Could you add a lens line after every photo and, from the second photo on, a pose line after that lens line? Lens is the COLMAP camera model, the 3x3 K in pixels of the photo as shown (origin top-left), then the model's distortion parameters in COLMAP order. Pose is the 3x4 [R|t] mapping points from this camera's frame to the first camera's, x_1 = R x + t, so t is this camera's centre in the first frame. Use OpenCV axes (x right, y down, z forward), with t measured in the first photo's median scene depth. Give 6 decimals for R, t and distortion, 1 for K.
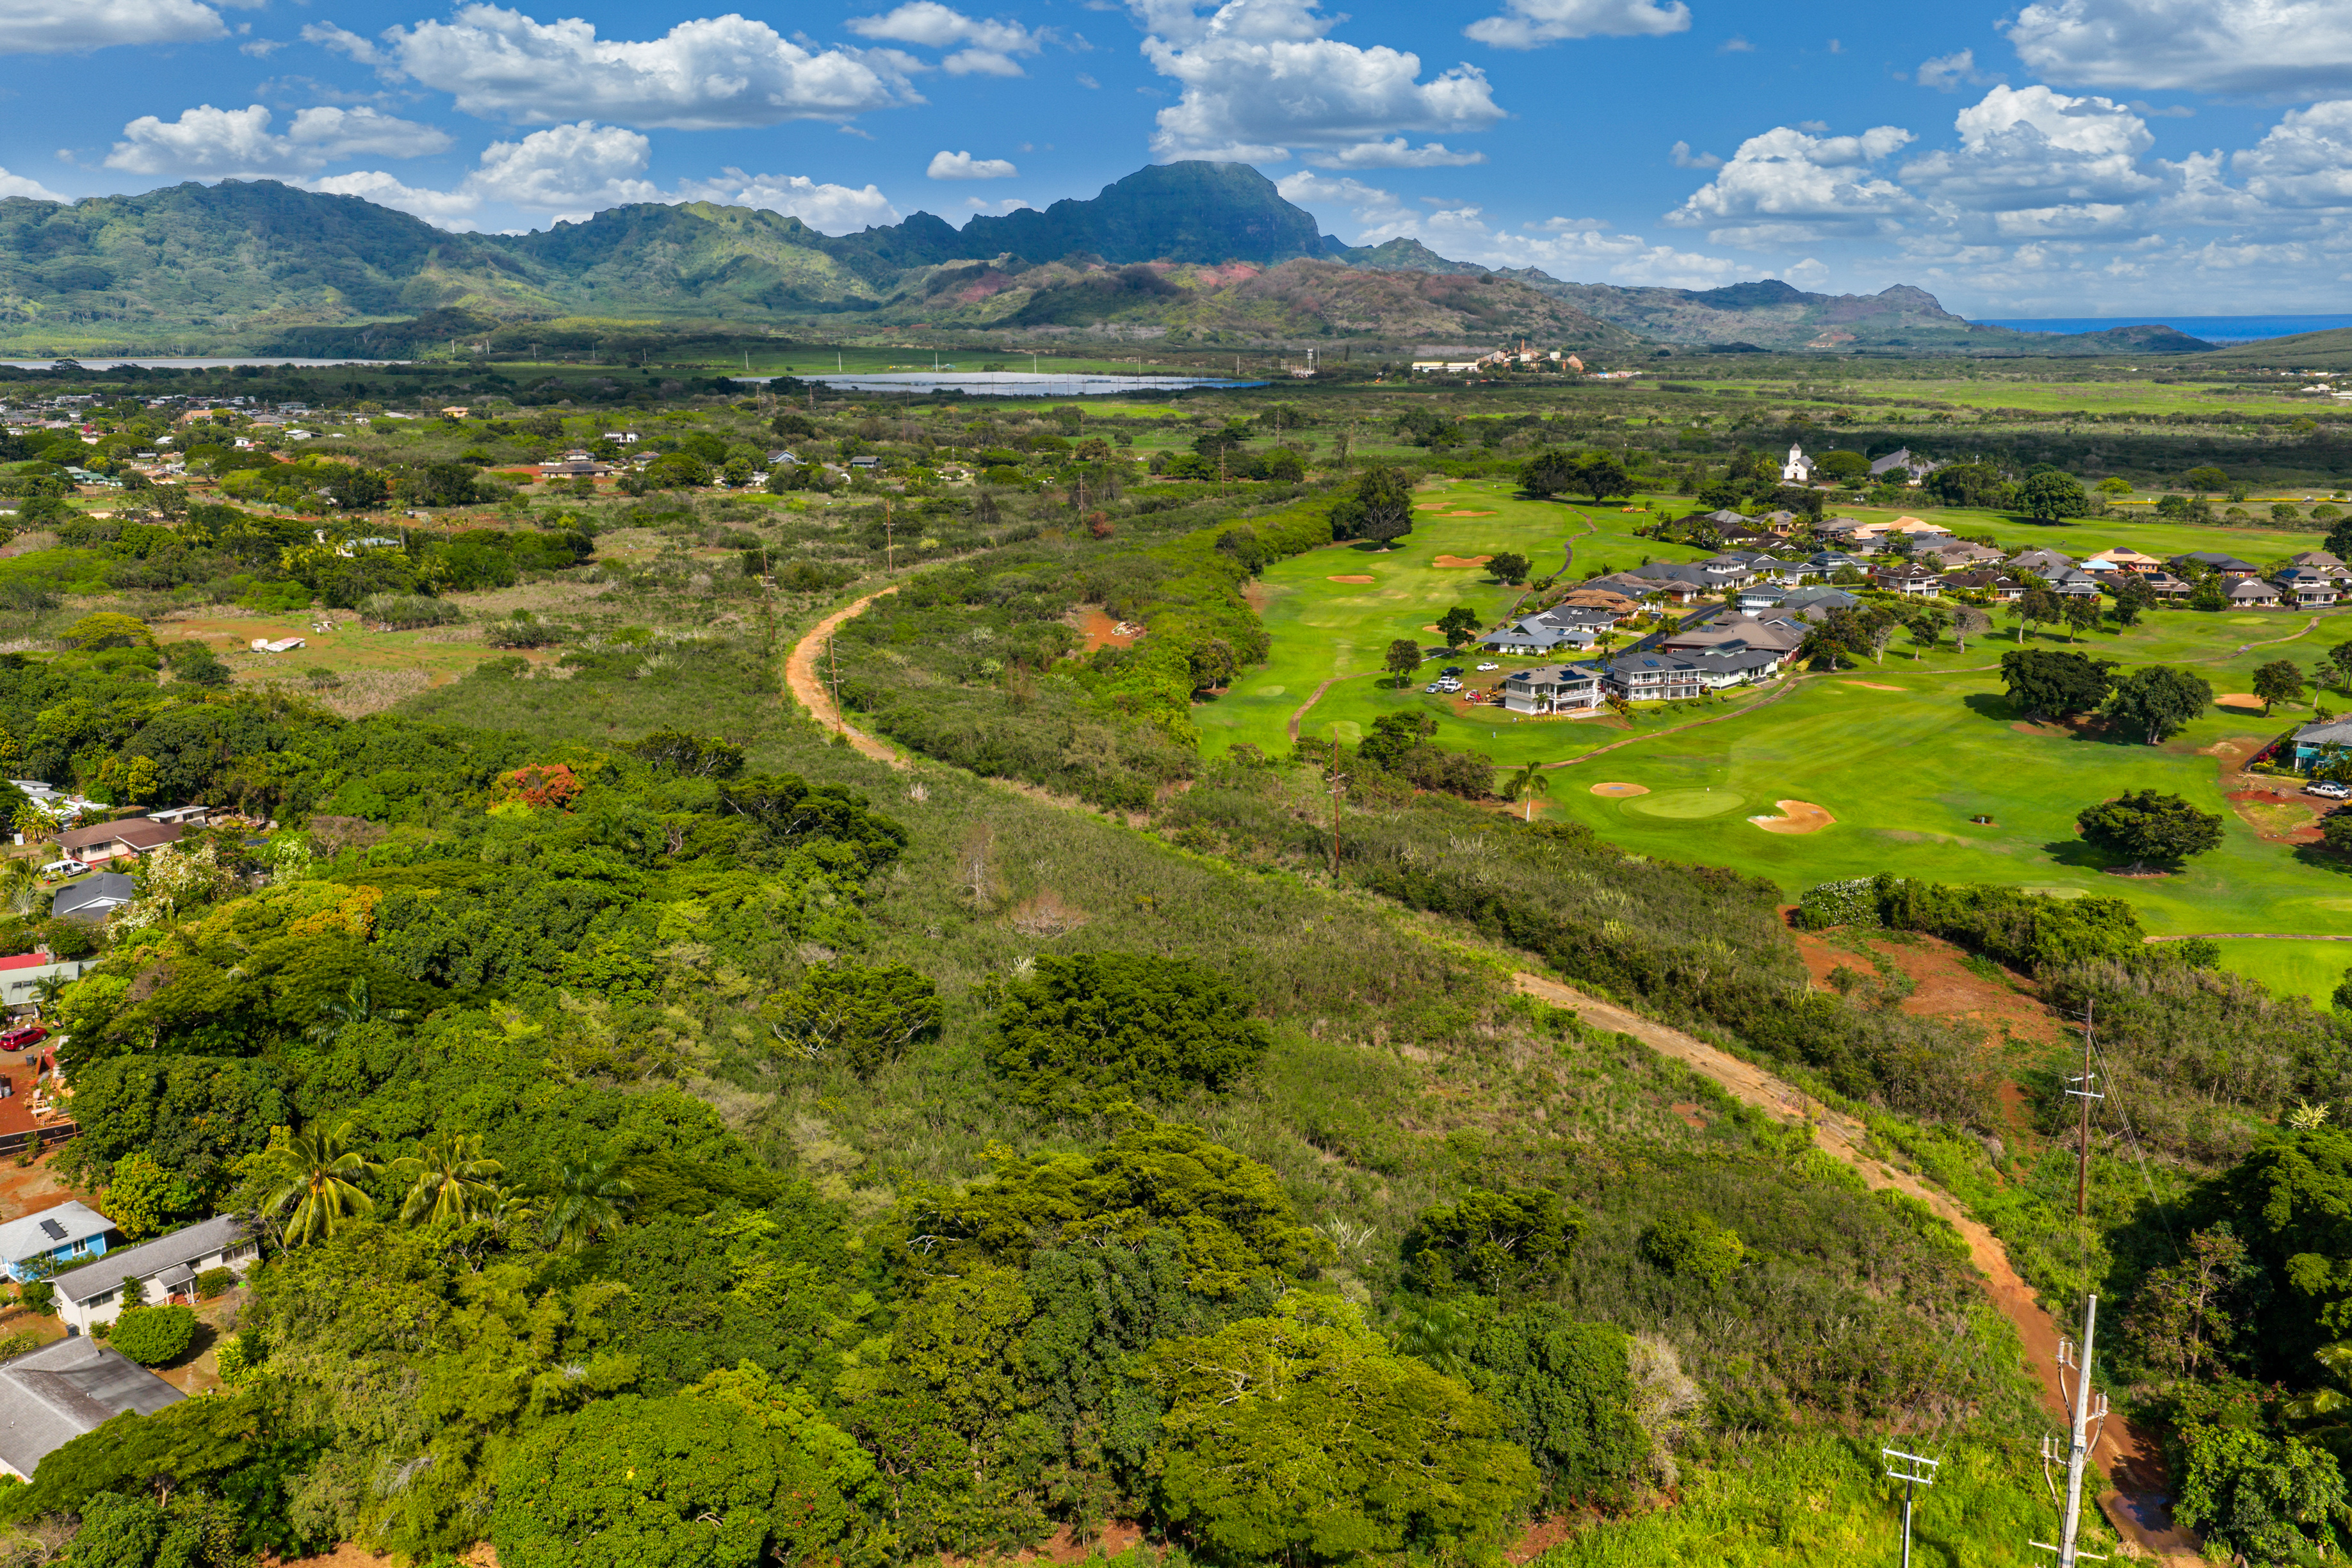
lens RADIAL K [[1965.8, 0, 1176.0], [0, 1965.8, 784.0], [0, 0, 1]] dist [0.046395, -0.079847]
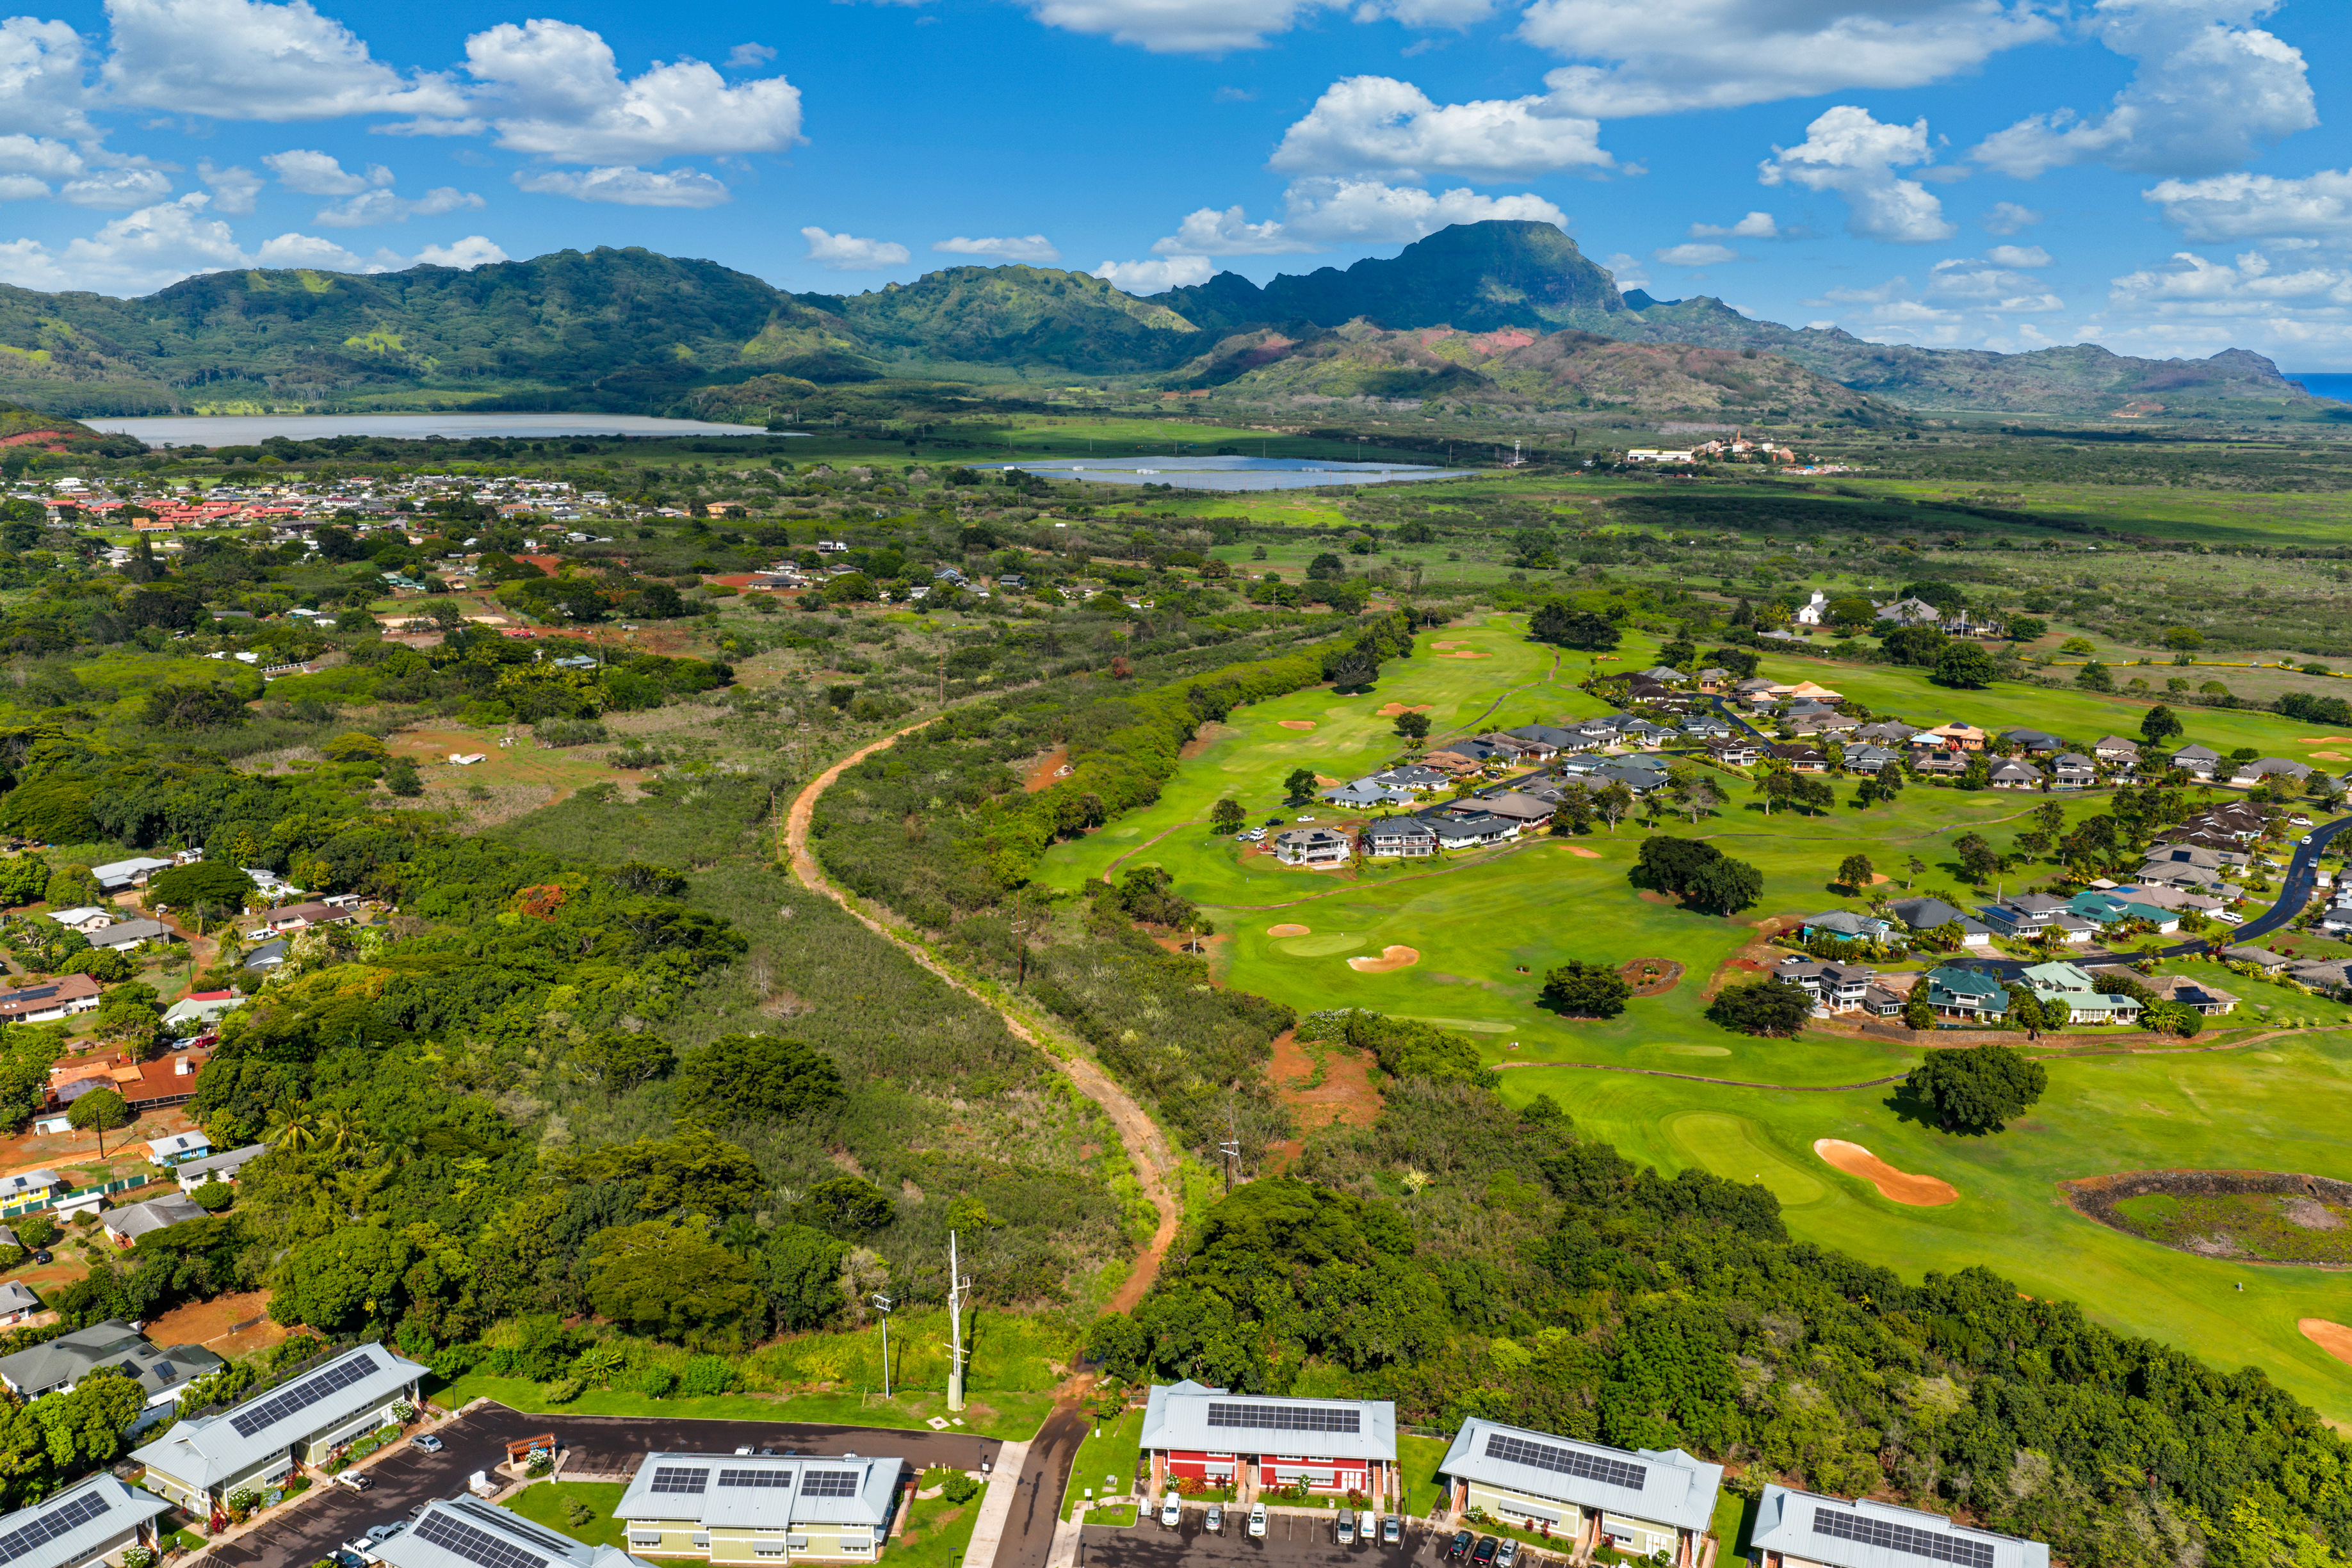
lens RADIAL K [[1979.7, 0, 1176.0], [0, 1979.7, 784.0], [0, 0, 1]] dist [0.087430, -0.196178]
pose [[0.984903, 0.045528, -0.167015, 0.414676], [-0.047863, 0.998804, -0.009979, -0.092628], [0.166361, 0.017822, 0.985904, -0.465668]]
